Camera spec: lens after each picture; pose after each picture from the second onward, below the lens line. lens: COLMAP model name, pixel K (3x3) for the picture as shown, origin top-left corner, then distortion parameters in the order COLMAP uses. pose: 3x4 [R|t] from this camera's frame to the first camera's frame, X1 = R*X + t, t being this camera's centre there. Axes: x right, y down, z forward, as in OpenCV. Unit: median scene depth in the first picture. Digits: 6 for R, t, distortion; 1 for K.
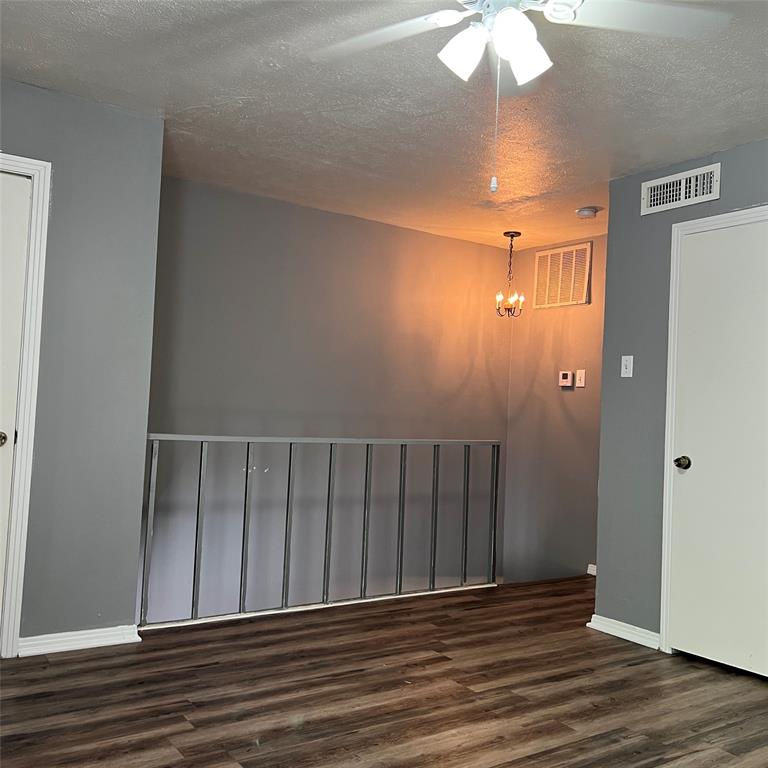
lens RADIAL K [[780.1, 0, 387.0], [0, 780.1, 382.5], [0, 0, 1]] dist [0.031939, 0.000000]
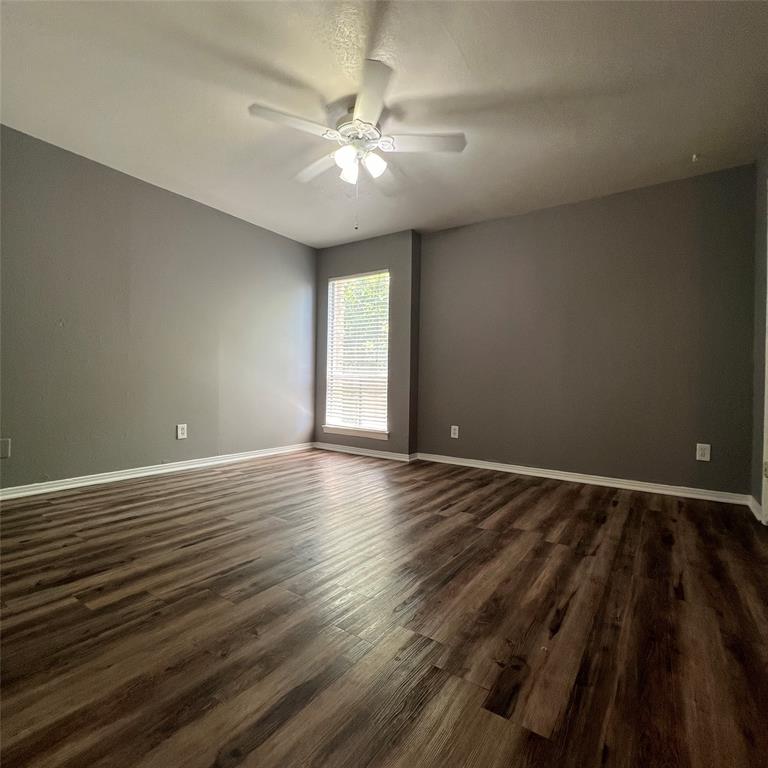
lens RADIAL K [[416.6, 0, 385.3], [0, 416.6, 384.0], [0, 0, 1]] dist [-0.001643, 0.005527]
pose [[-0.930267, -0.068534, -0.360426, 0.294609], [-0.054904, 0.997340, -0.047933, 0.158662], [0.362753, -0.024802, -0.931555, 1.369054]]
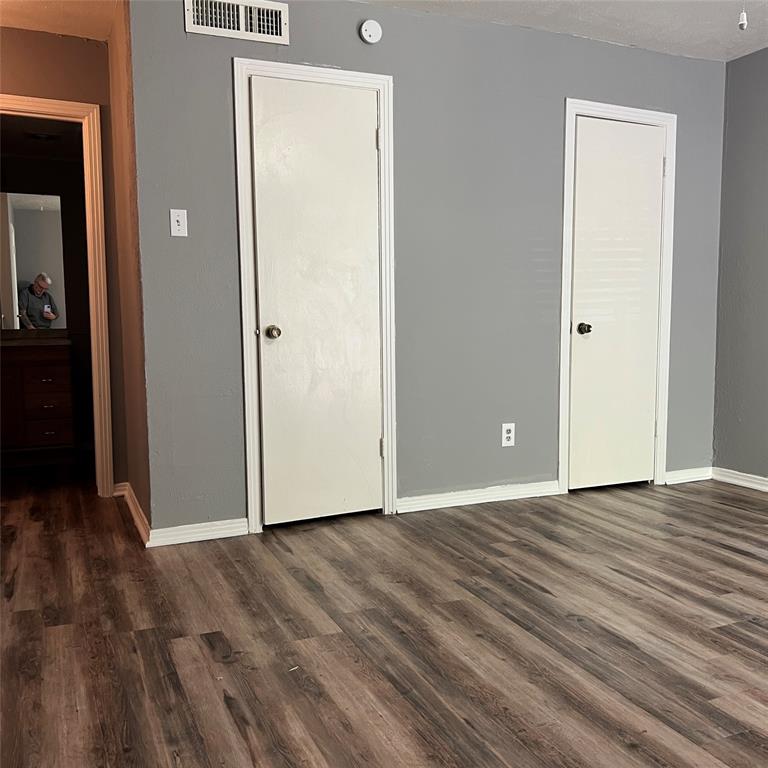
lens RADIAL K [[780.1, 0, 387.1], [0, 780.1, 385.3], [0, 0, 1]] dist [0.031939, 0.000000]
pose [[0.191472, -0.145149, 0.970706, -0.594689], [-0.013097, 0.988539, 0.150399, 0.027112], [-0.981411, -0.041511, 0.187377, 0.794290]]
